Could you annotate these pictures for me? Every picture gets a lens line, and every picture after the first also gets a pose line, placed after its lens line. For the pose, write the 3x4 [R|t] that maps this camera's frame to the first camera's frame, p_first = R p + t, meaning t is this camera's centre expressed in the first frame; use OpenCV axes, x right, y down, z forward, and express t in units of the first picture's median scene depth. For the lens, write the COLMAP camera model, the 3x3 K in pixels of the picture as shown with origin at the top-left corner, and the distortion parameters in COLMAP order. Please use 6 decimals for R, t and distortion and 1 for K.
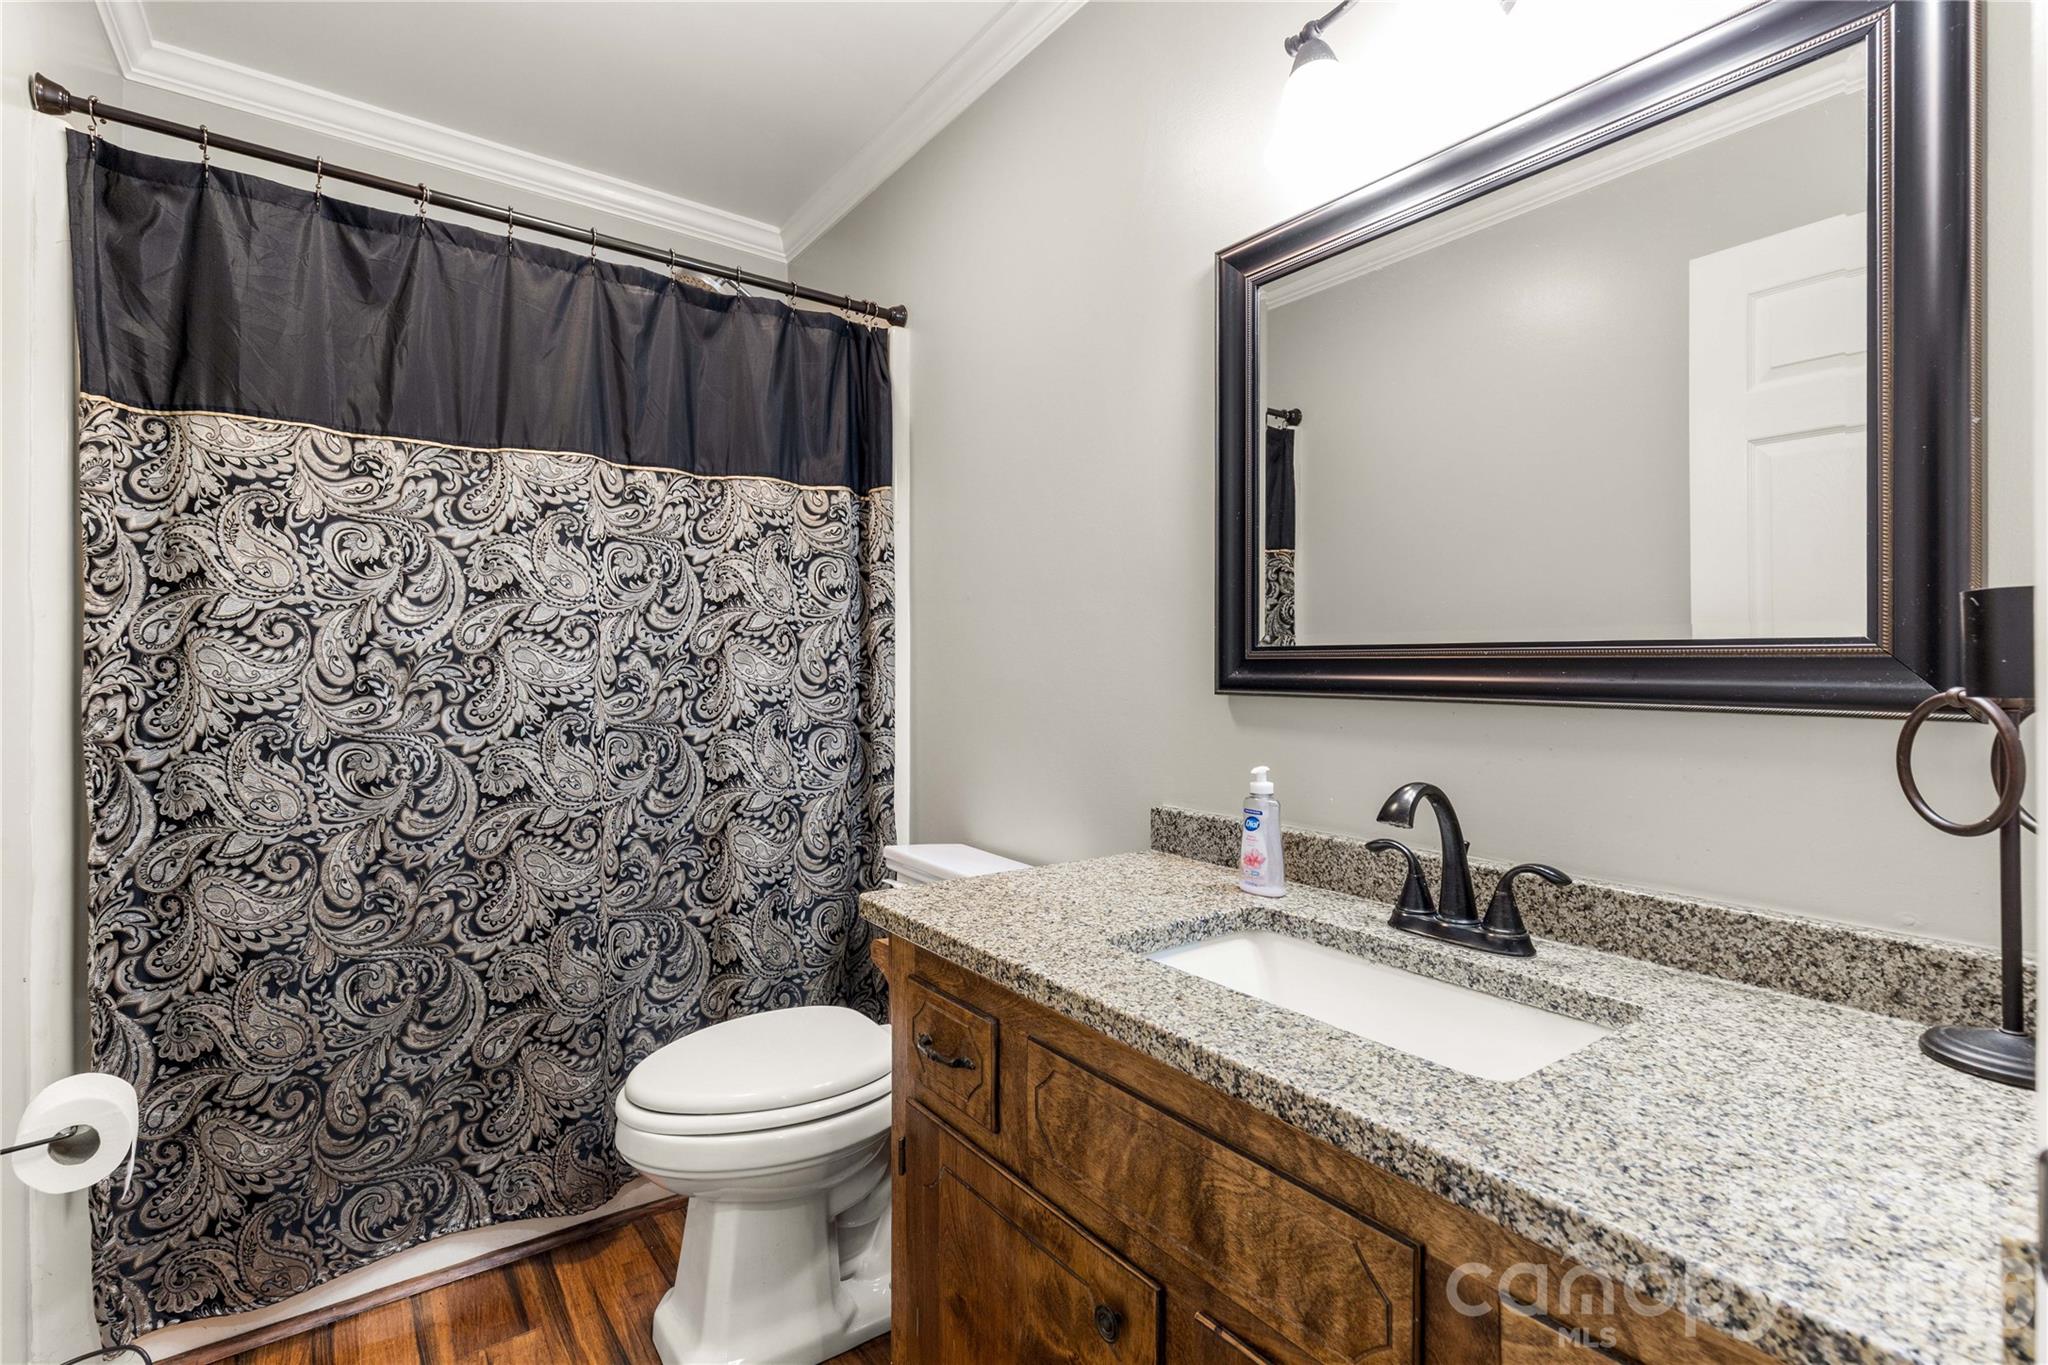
lens RADIAL K [[929.7, 0, 1014.7], [0, 929.7, 674.8], [0, 0, 1]] dist [0.000831, -0.000444]
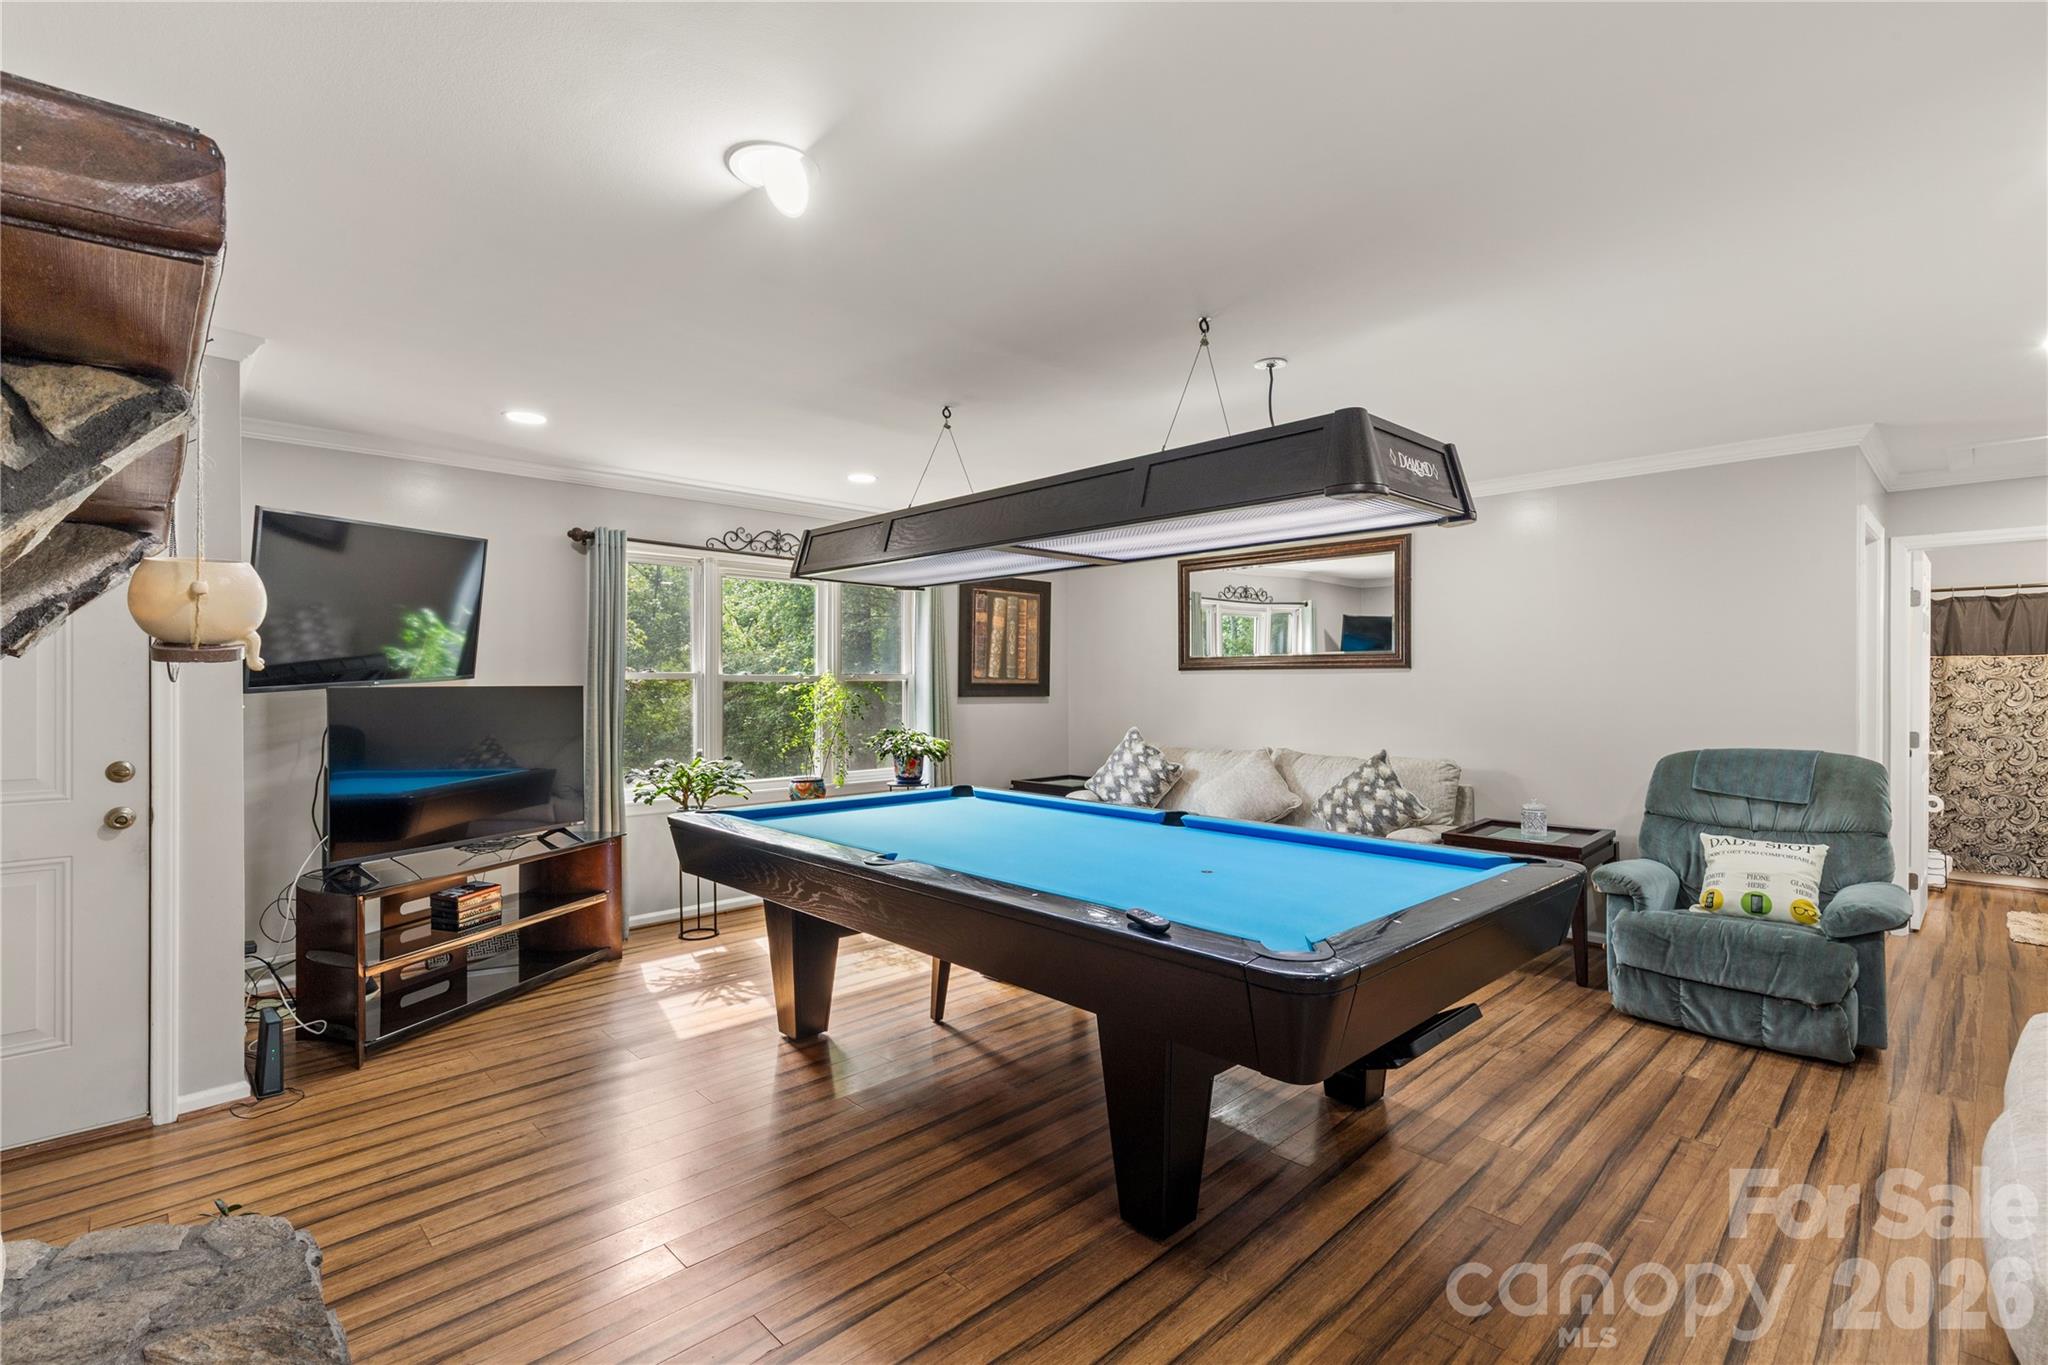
lens RADIAL K [[929.7, 0, 1013.2], [0, 929.7, 684.8], [0, 0, 1]] dist [0.000831, -0.000444]
pose [[0.125147, -0.000614, -0.992138, 2.577579], [-0.006140, 0.999980, -0.001393, -0.115981], [0.992119, 0.006266, 0.125141, -3.481783]]
